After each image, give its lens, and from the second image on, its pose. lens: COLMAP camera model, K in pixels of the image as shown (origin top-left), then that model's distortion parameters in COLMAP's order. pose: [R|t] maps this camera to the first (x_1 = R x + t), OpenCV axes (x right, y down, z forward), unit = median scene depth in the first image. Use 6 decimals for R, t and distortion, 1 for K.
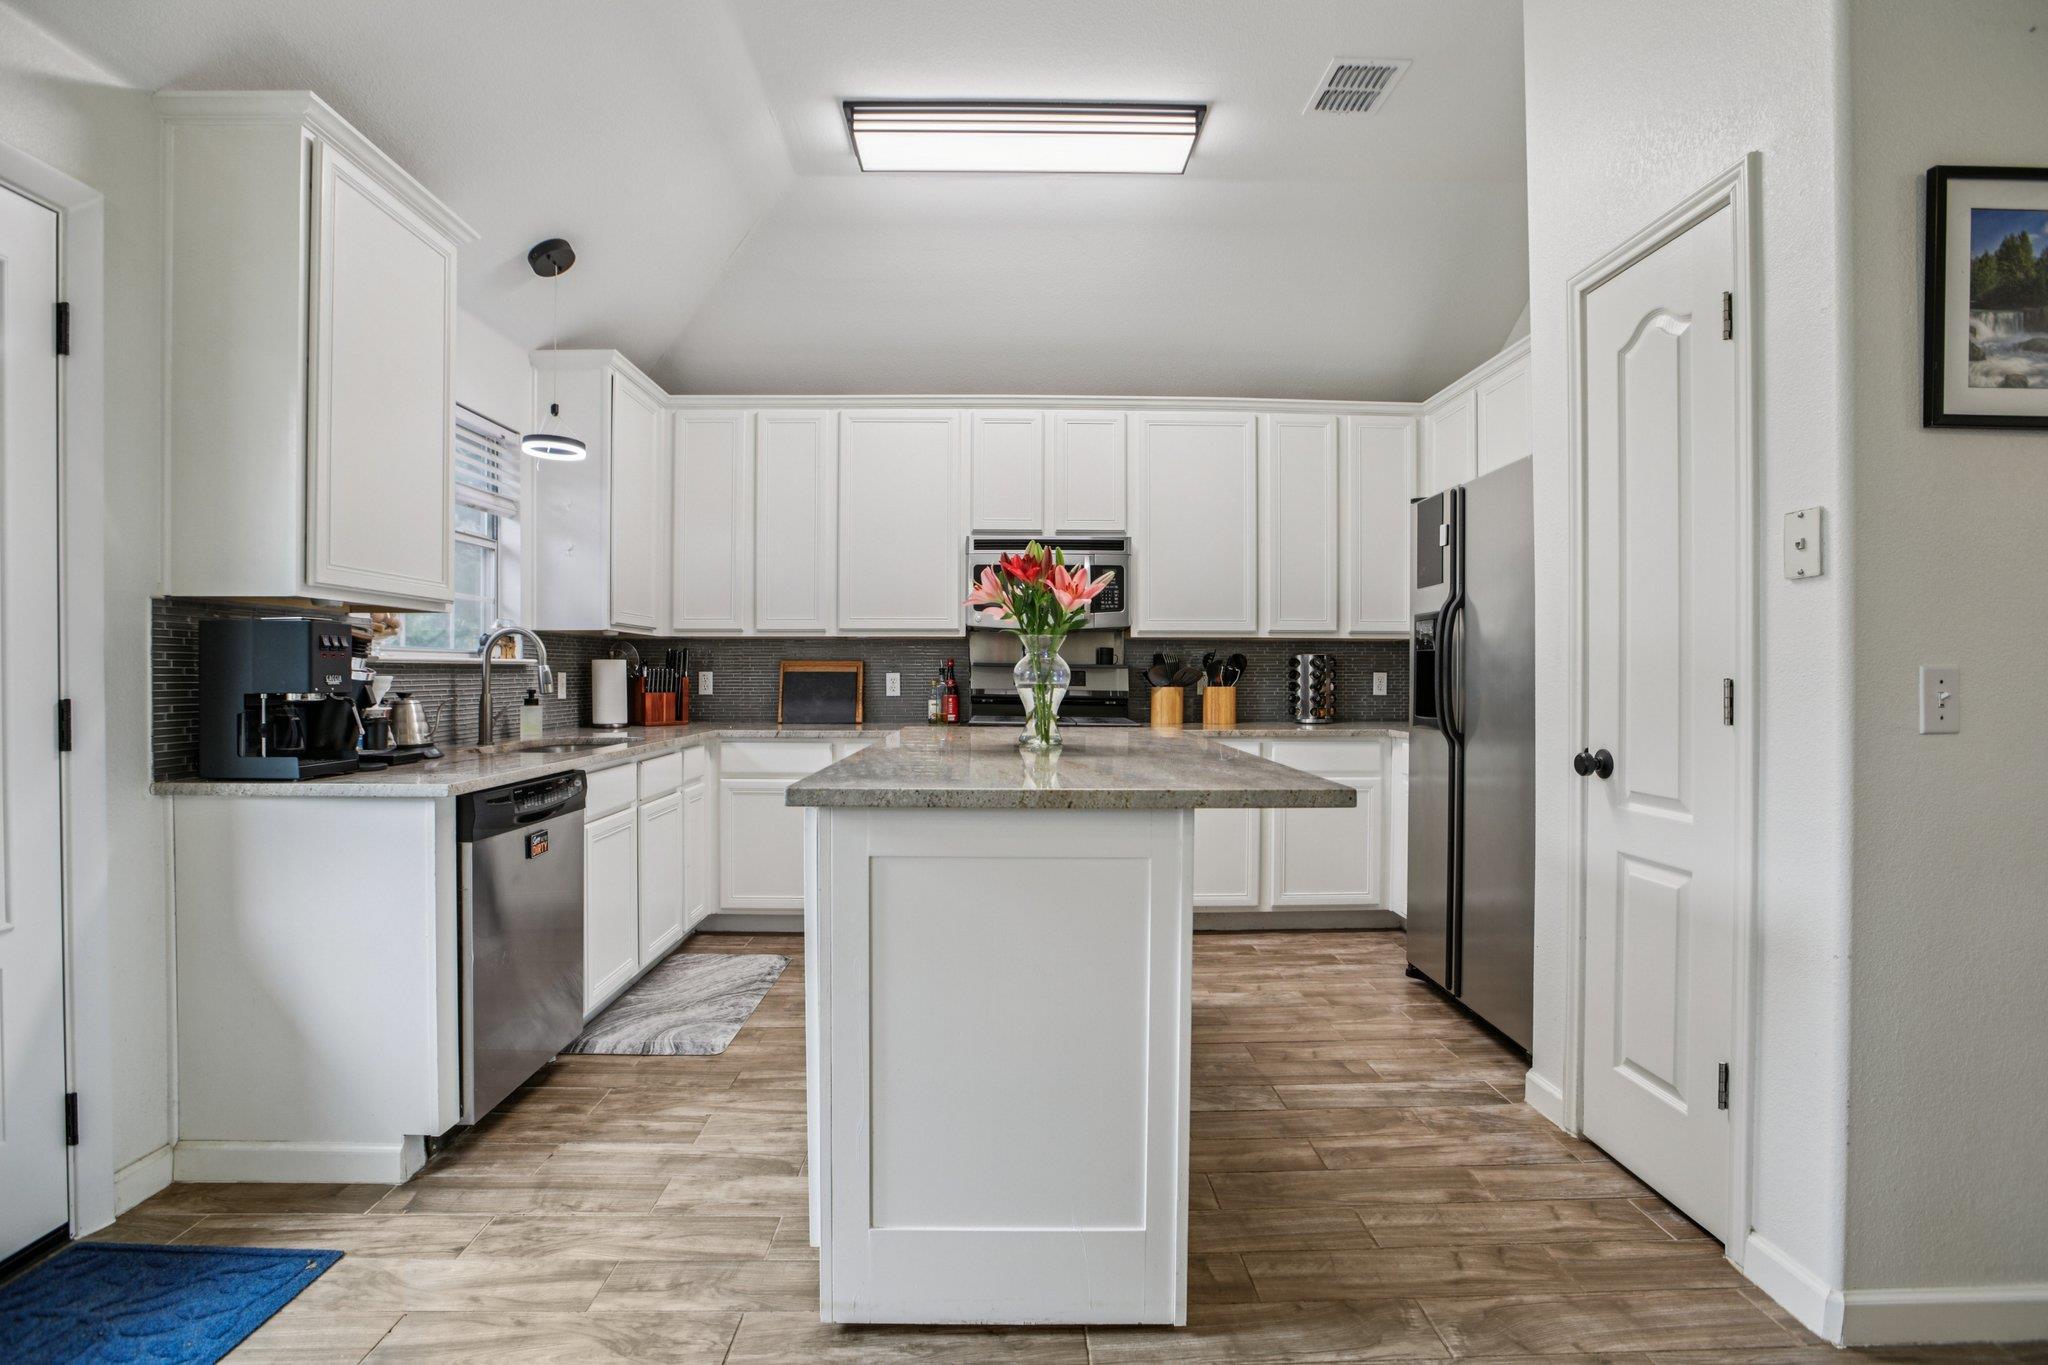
lens RADIAL K [[968.4, 0, 1025.3], [0, 968.4, 678.8], [0, 0, 1]] dist [-0.041999, 0.013531]
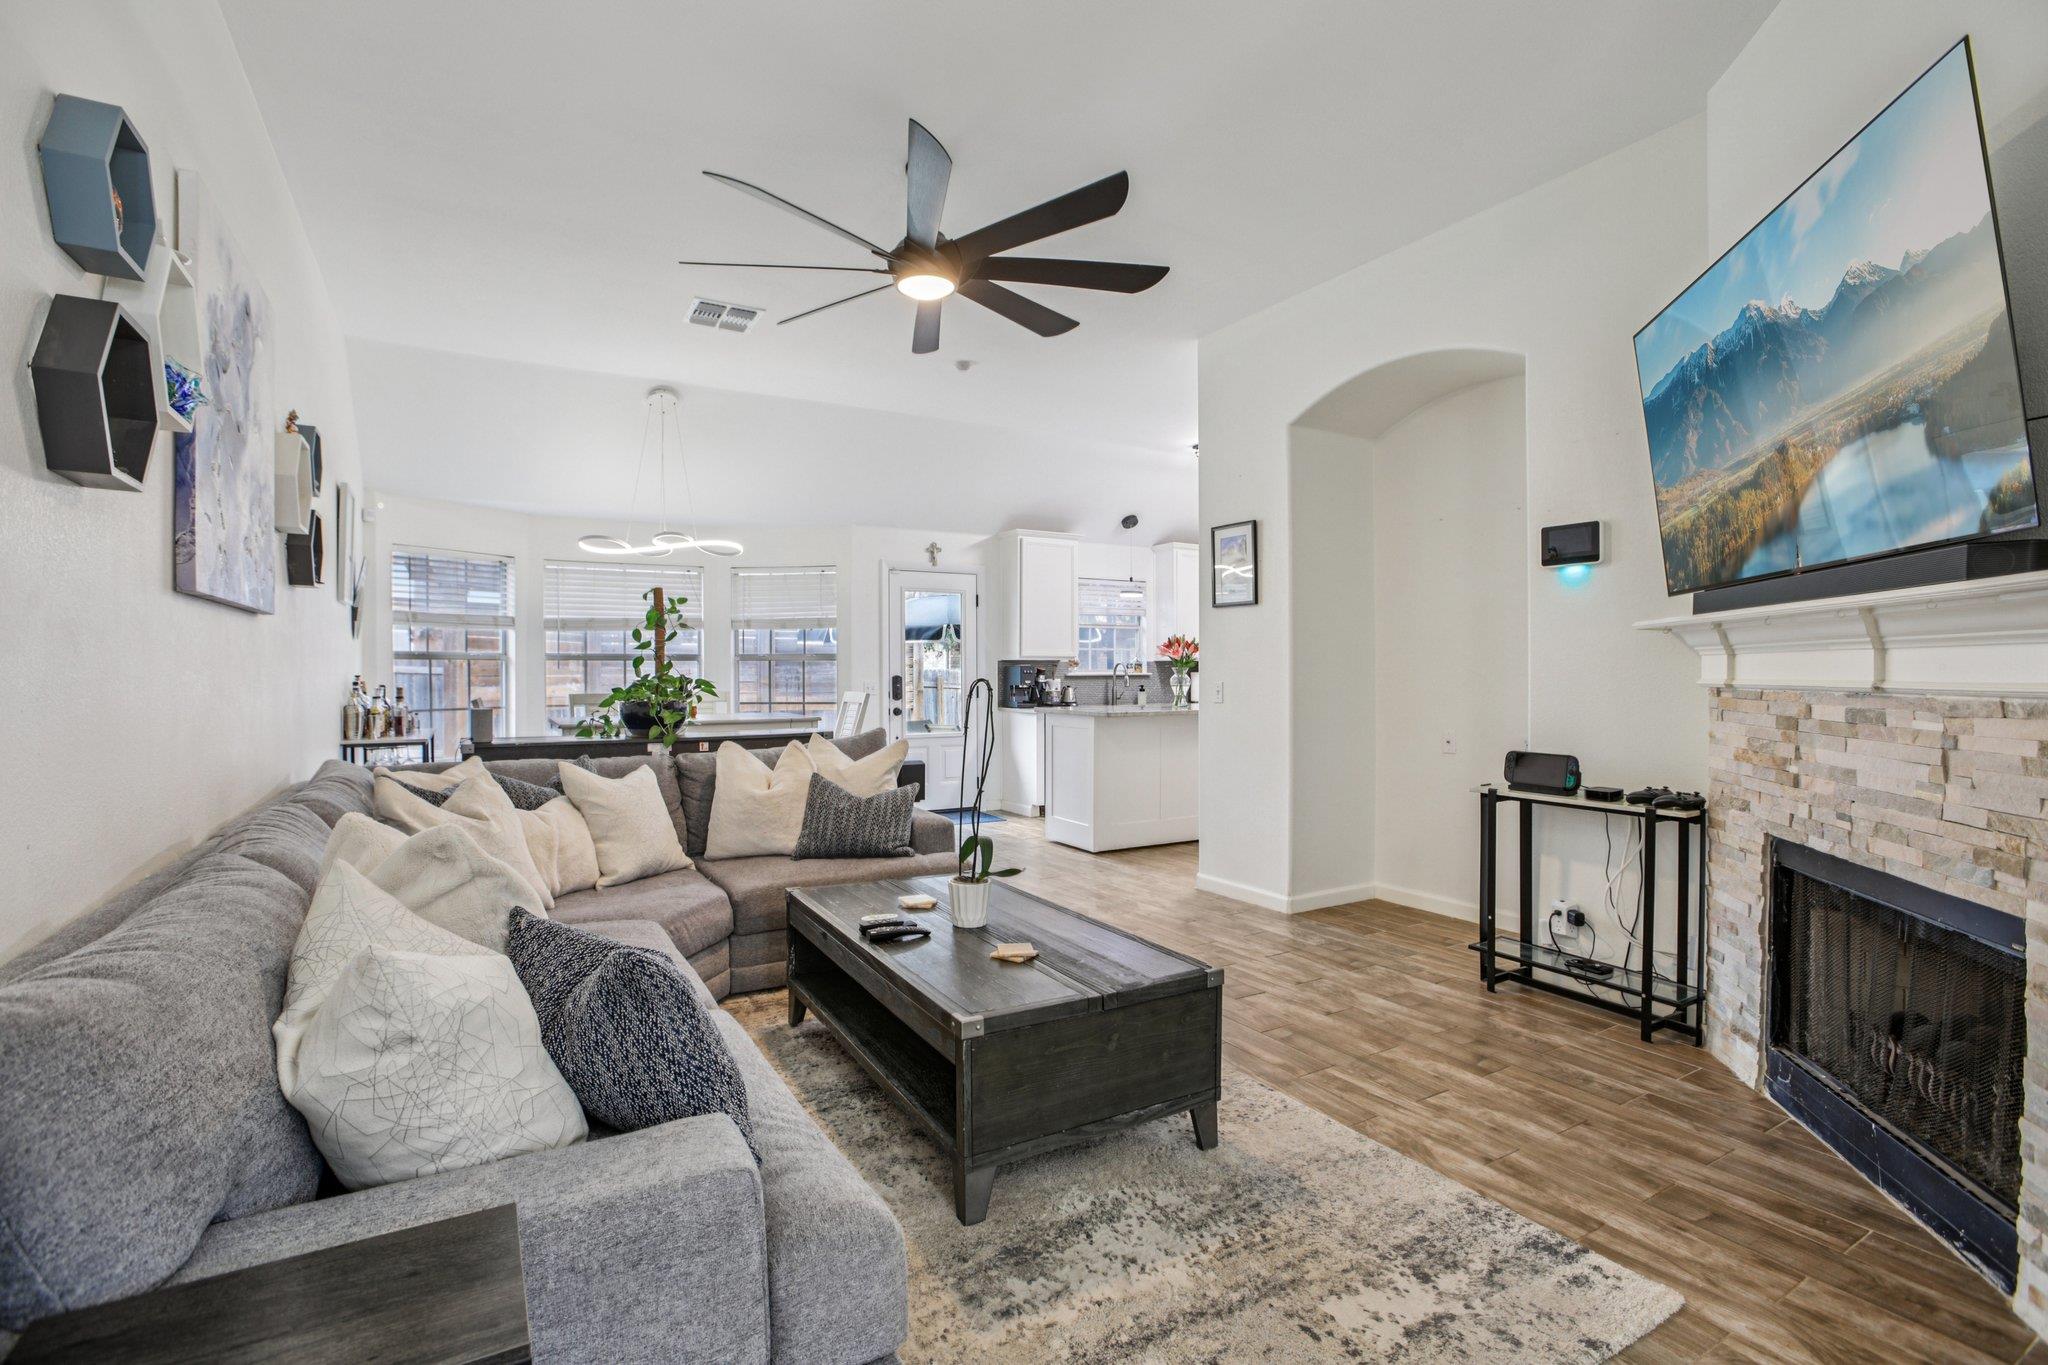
lens RADIAL K [[968.4, 0, 1022.8], [0, 968.4, 680.4], [0, 0, 1]] dist [-0.041999, 0.013531]
pose [[0.486302, 0.006832, -0.873764, 1.440072], [-0.001270, 0.999974, 0.007112, -0.017497], [0.873790, -0.002349, 0.486298, -0.479583]]
